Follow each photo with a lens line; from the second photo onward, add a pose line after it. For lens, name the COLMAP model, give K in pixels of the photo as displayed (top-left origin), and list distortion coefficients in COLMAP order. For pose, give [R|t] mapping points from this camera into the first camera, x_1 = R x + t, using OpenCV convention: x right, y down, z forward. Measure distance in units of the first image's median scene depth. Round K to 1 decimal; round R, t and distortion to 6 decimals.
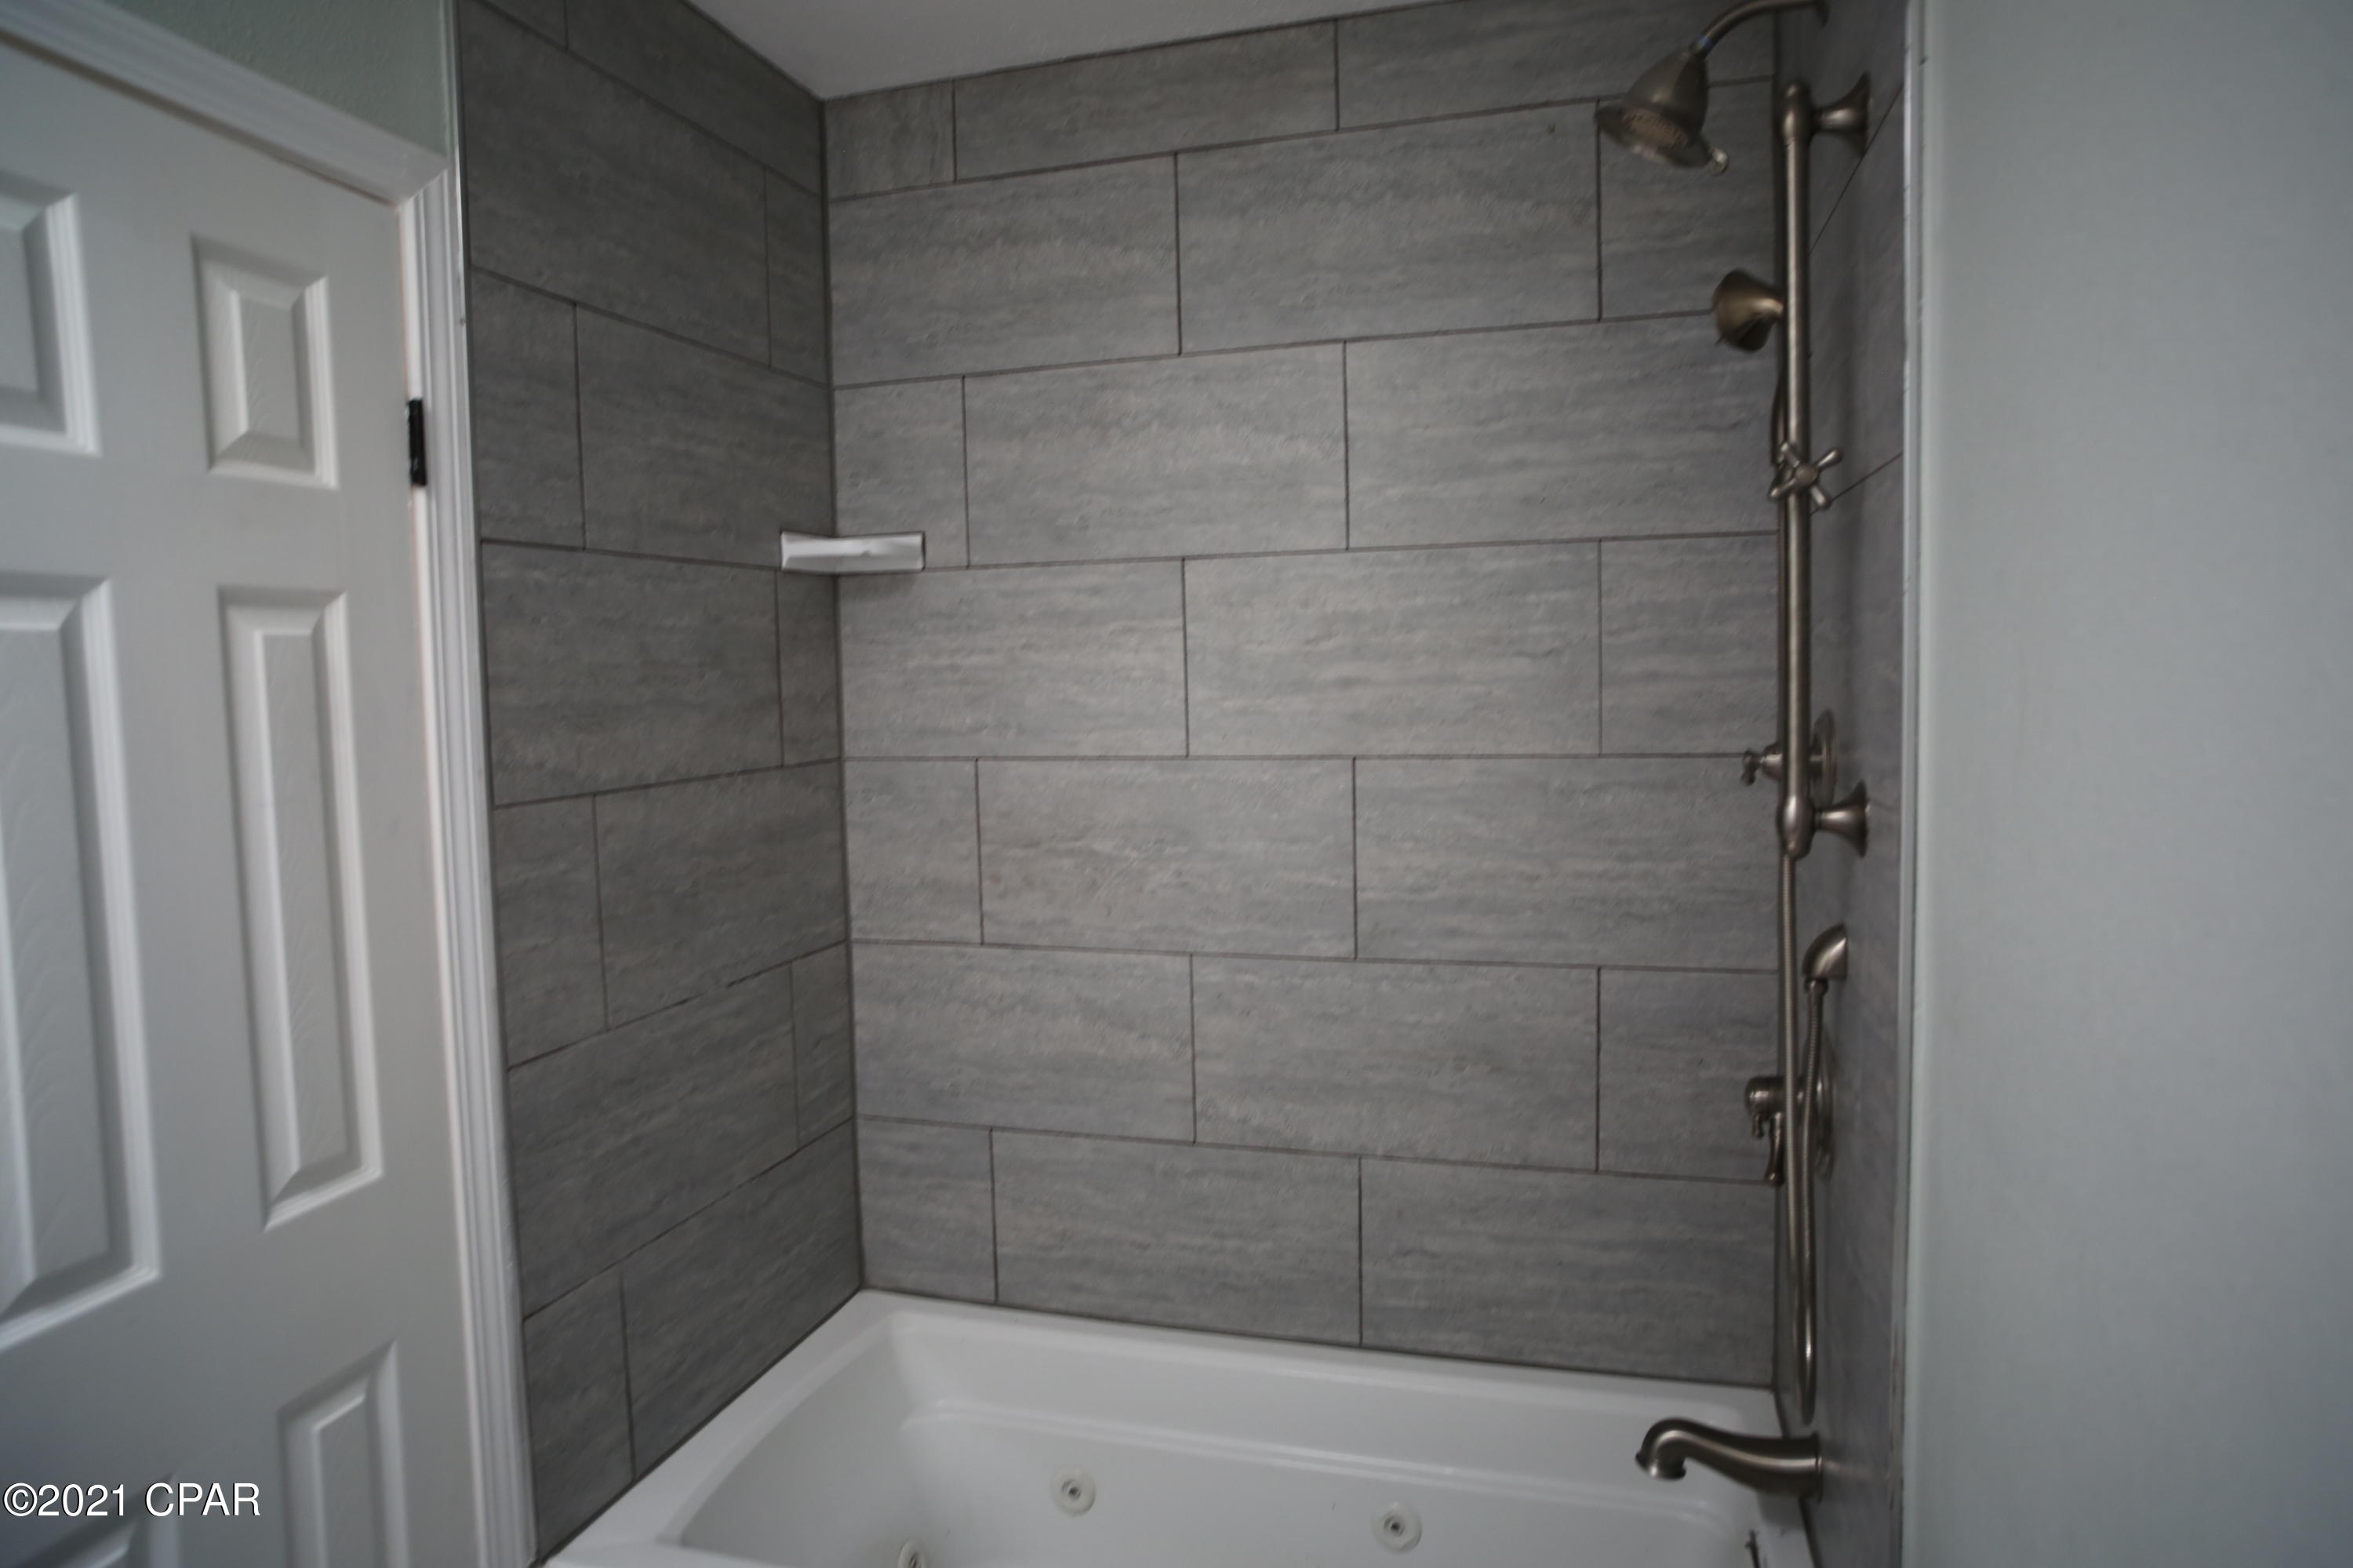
lens RADIAL K [[1446.5, 0, 1185.3], [0, 1446.5, 780.4], [0, 0, 1]] dist [-0.036540, 0.010946]
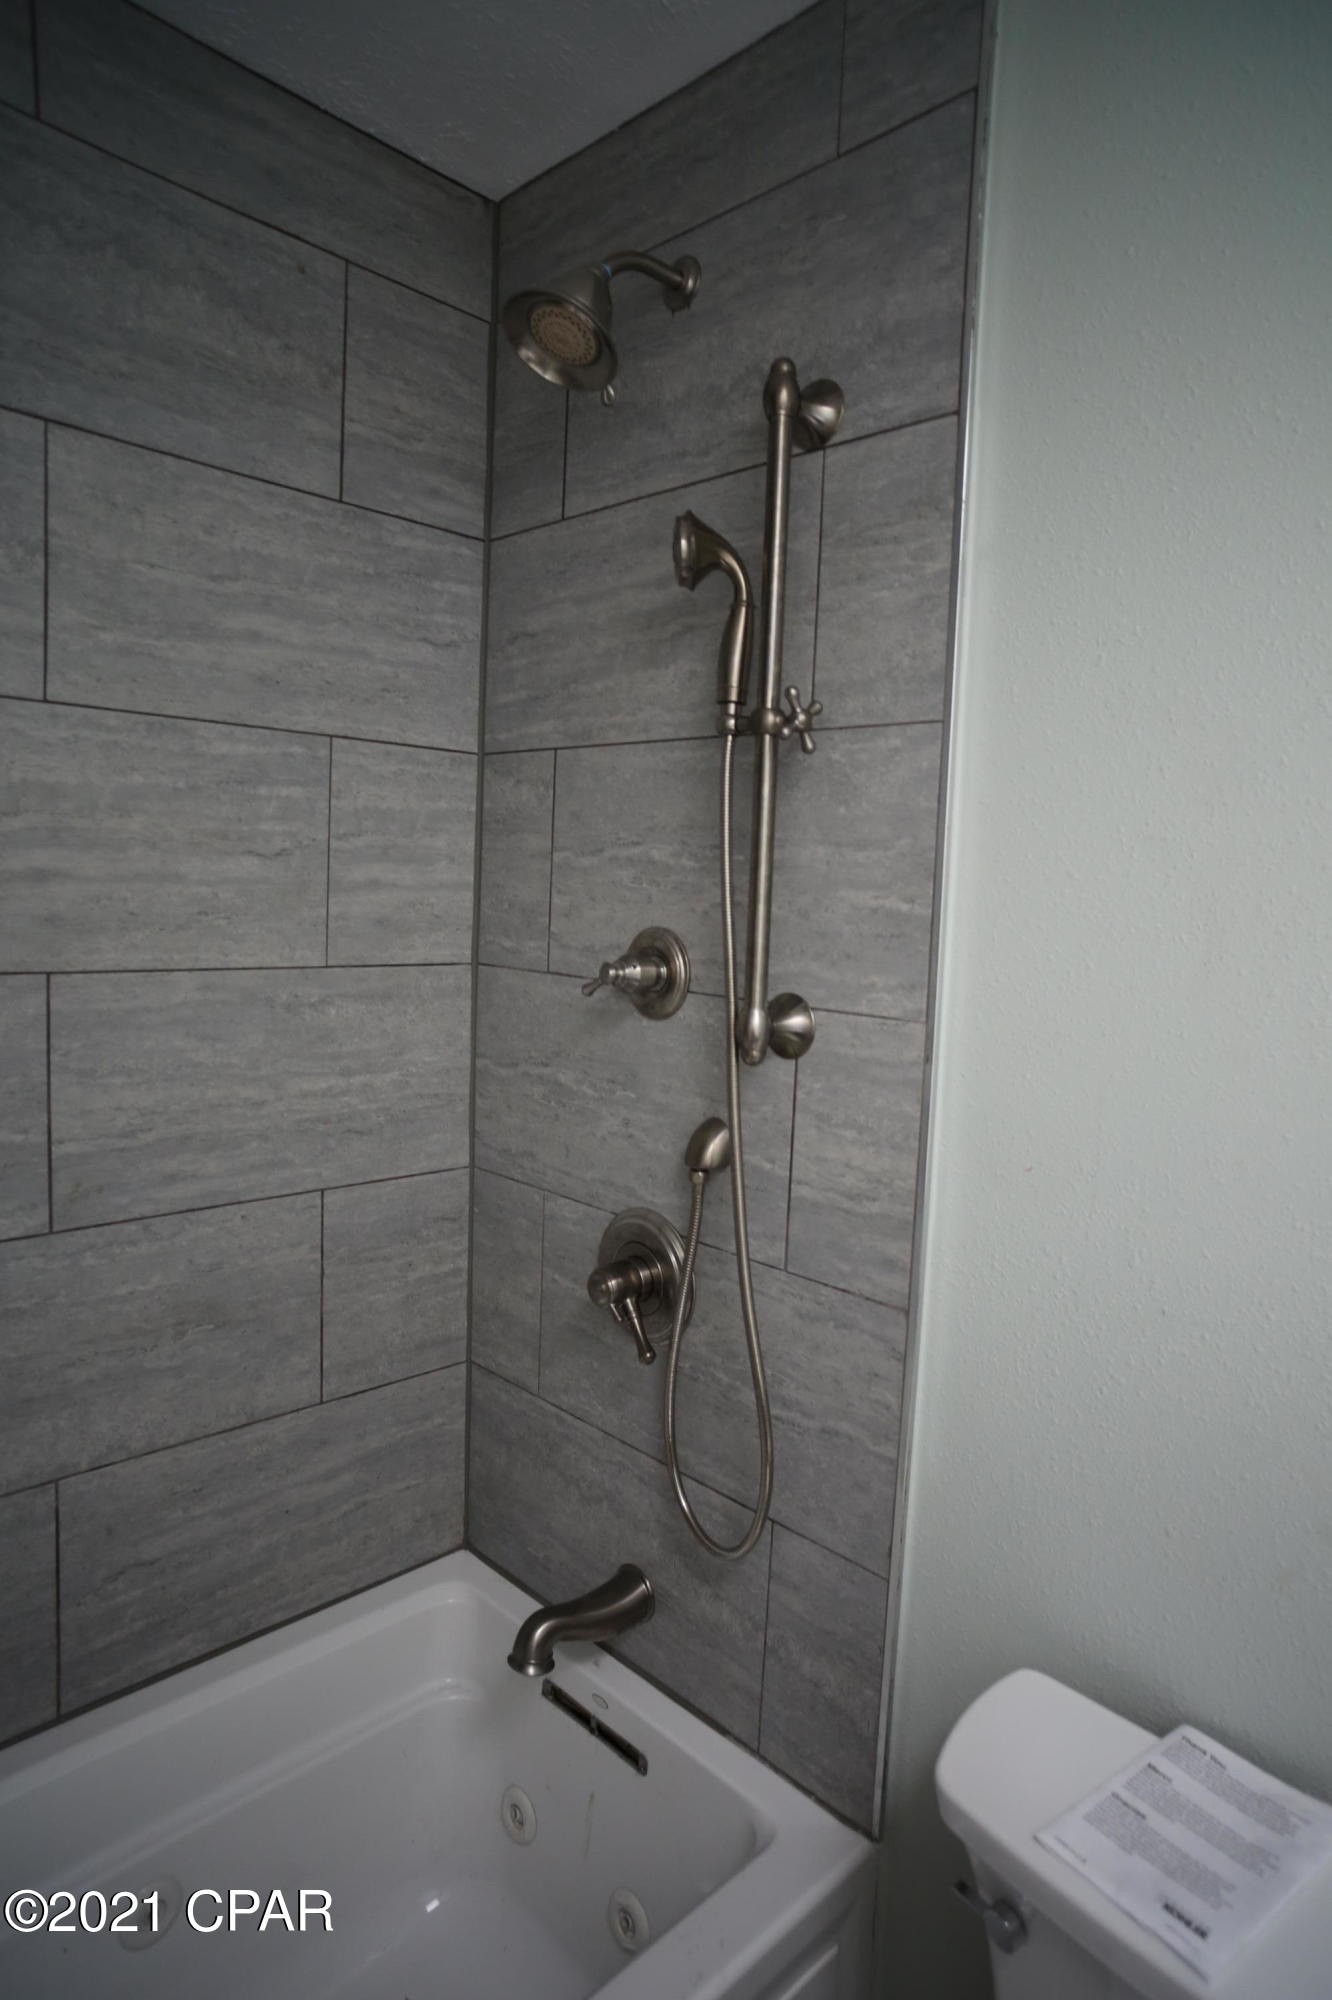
lens RADIAL K [[1229.5, 0, 669.0], [0, 1229.5, 996.1], [0, 0, 1]] dist [-0.036540, 0.010946]
pose [[0.487716, -0.037882, 0.872180, -0.296742], [0.011615, 0.999251, 0.036906, -0.024430], [-0.872925, -0.007869, 0.487791, 0.407121]]
